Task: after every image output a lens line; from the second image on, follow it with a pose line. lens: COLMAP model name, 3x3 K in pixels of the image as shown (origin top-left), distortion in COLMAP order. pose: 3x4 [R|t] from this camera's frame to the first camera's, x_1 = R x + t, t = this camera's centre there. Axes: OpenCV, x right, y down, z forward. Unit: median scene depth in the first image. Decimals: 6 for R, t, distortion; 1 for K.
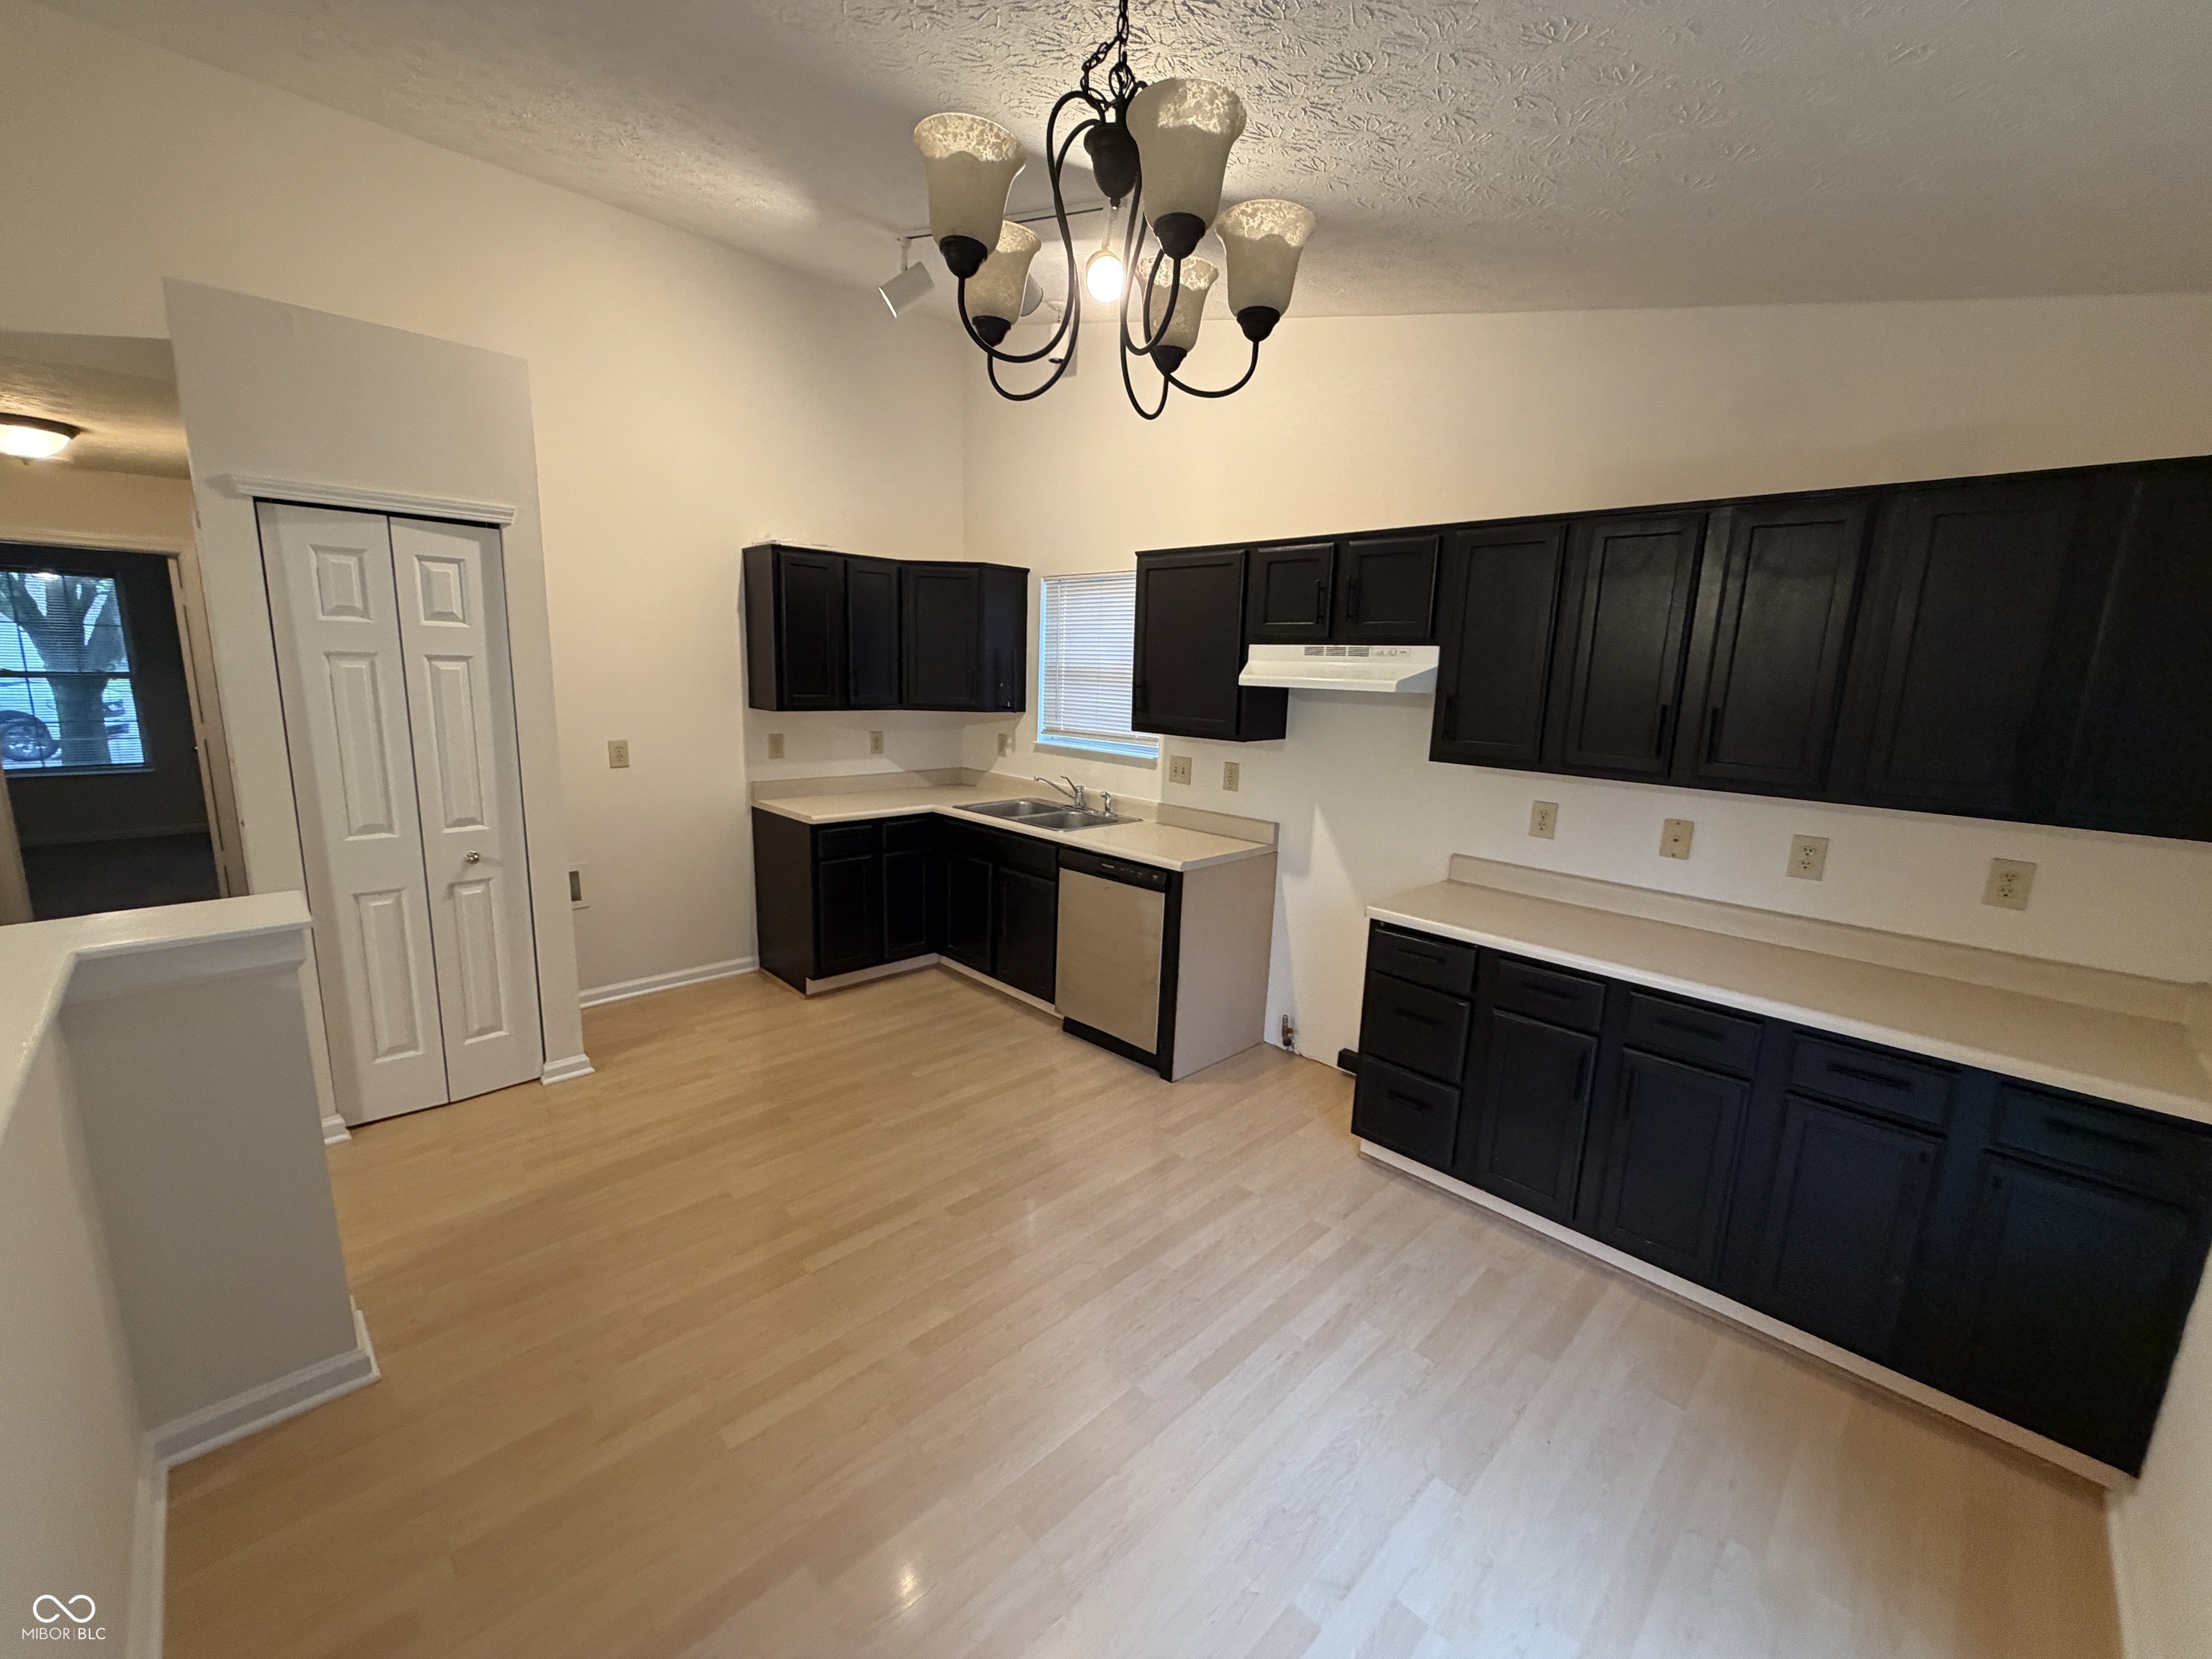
lens RADIAL K [[882.0, 0, 1105.1], [0, 882.0, 838.6], [0, 0, 1]] dist [-0.001147, -0.000246]
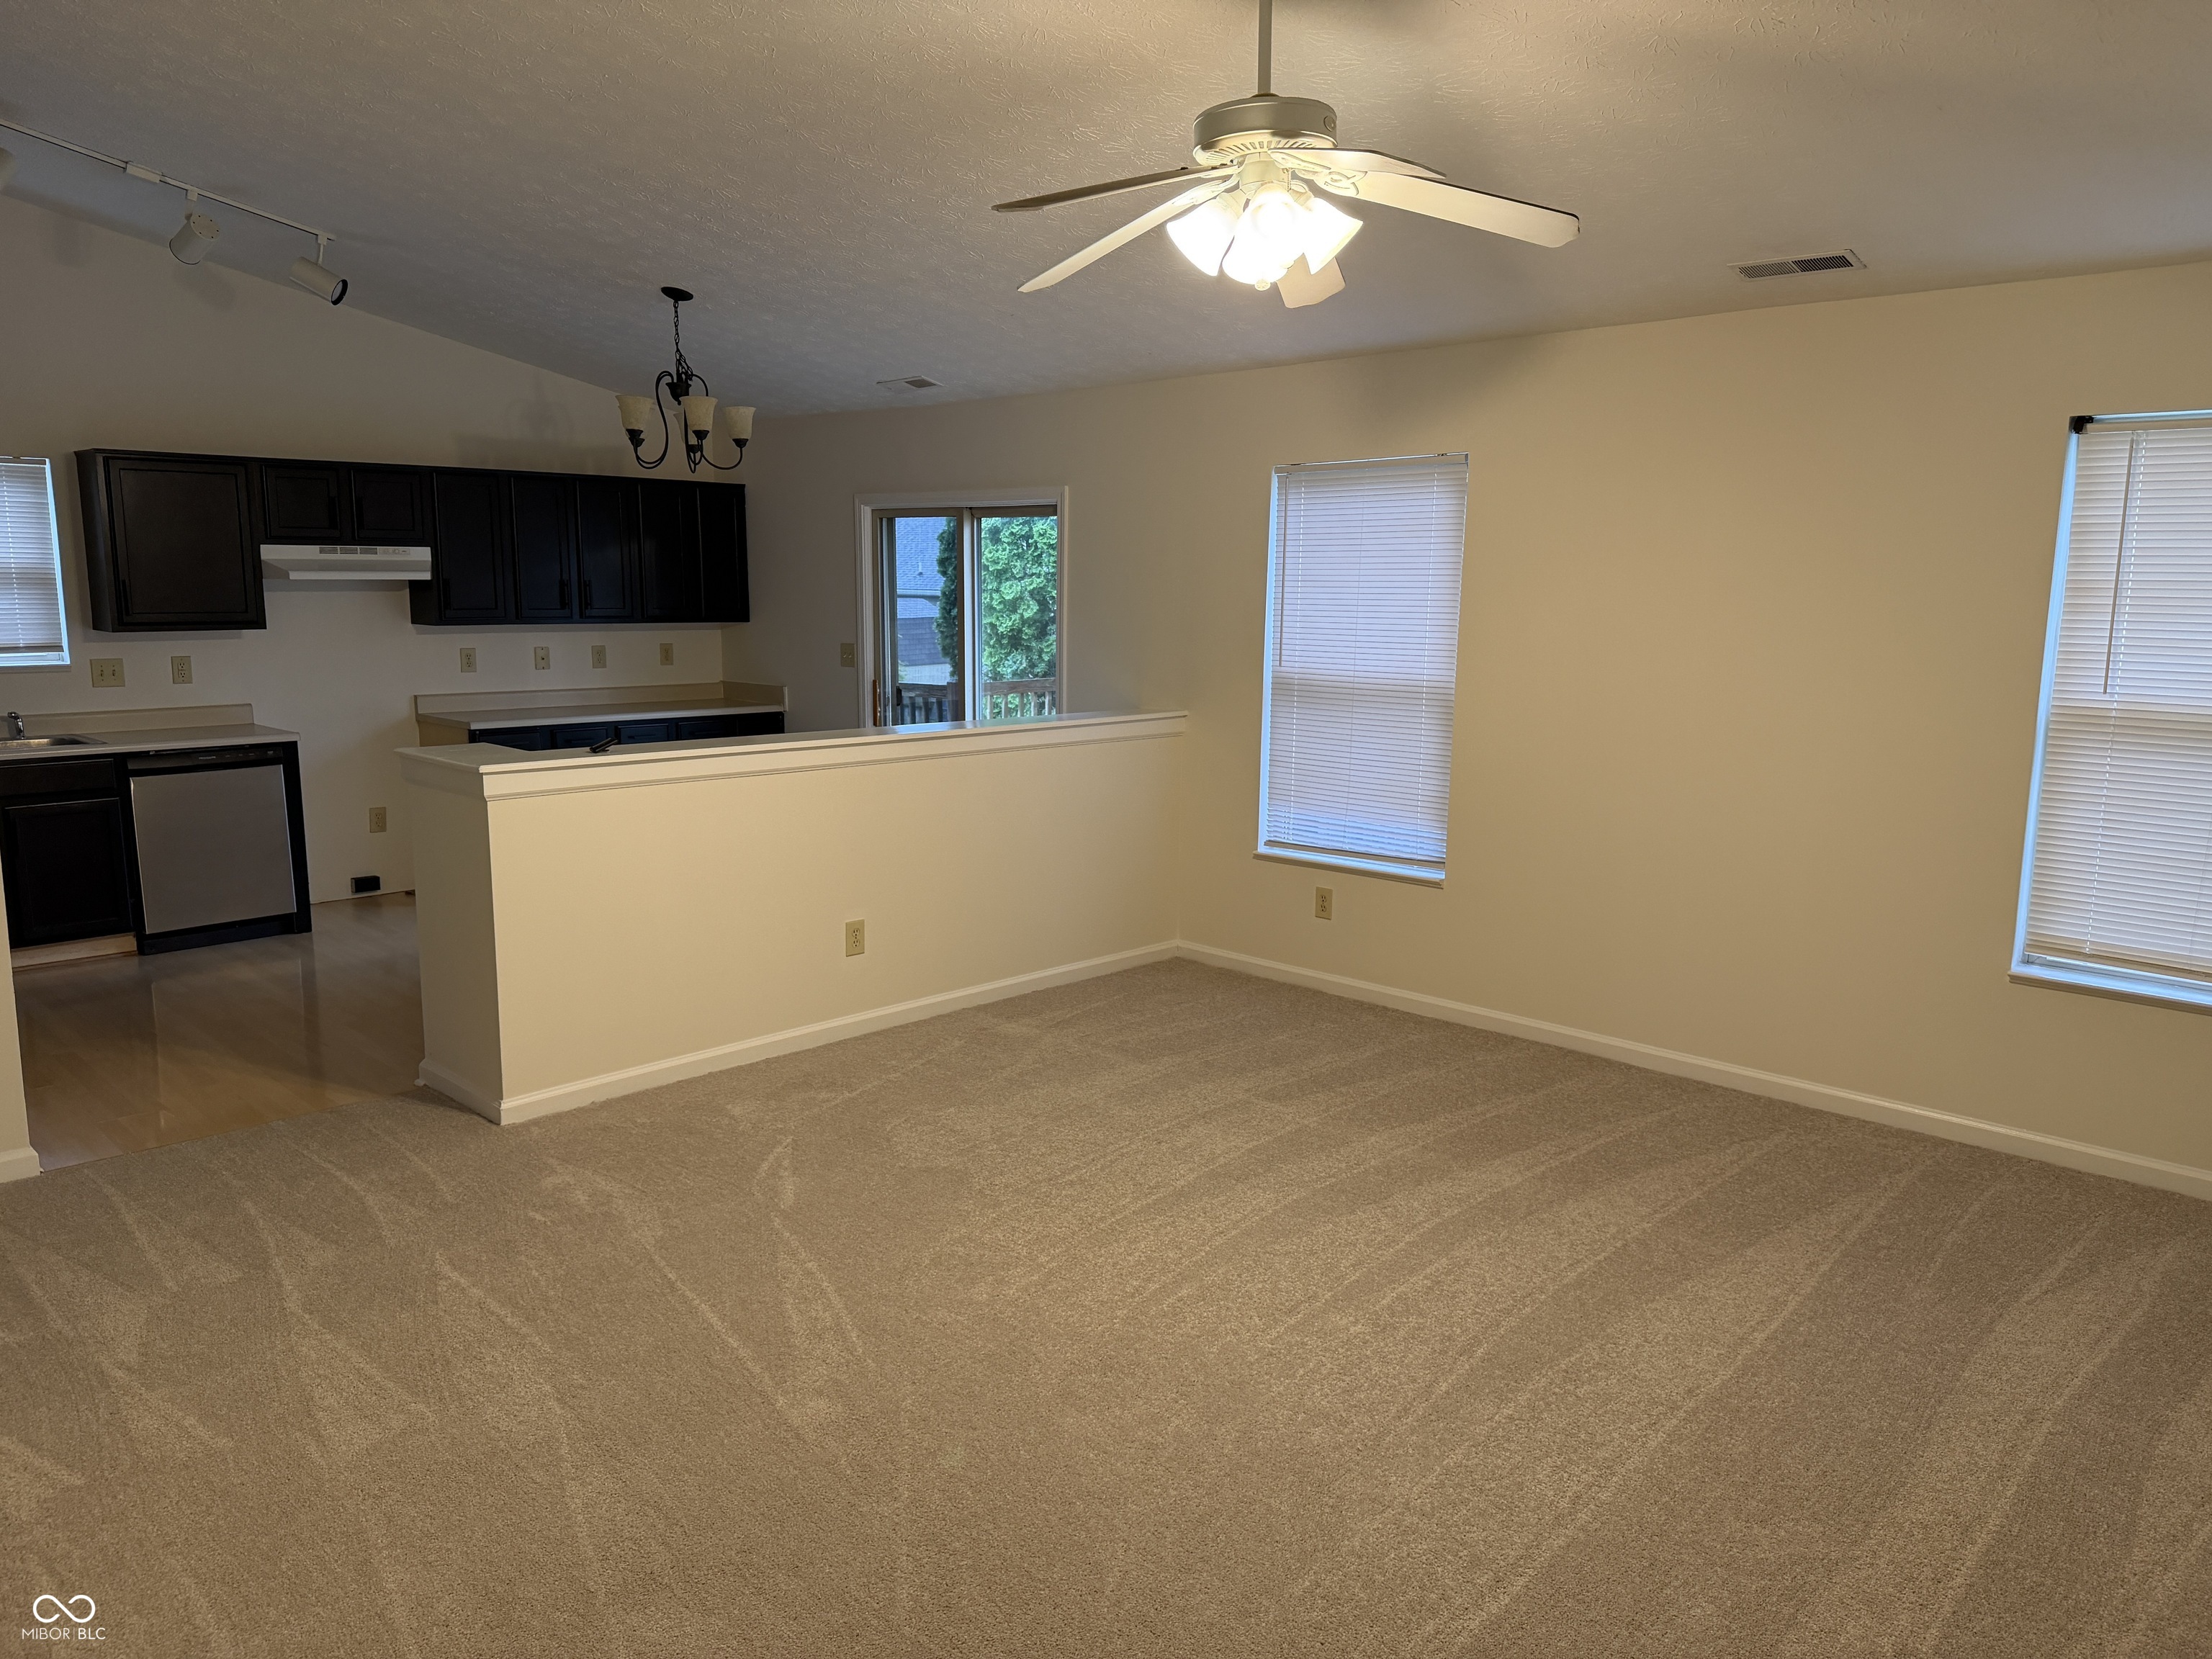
lens RADIAL K [[1559.0, 0, 1106.9], [0, 1559.0, 826.4], [0, 0, 1]] dist [-0.003420, -0.002094]
pose [[0.037707, -0.208215, 0.977356, -2.021898], [0.174295, 0.964430, 0.198737, -0.082780], [-0.983971, 0.162855, 0.072656, -0.193161]]
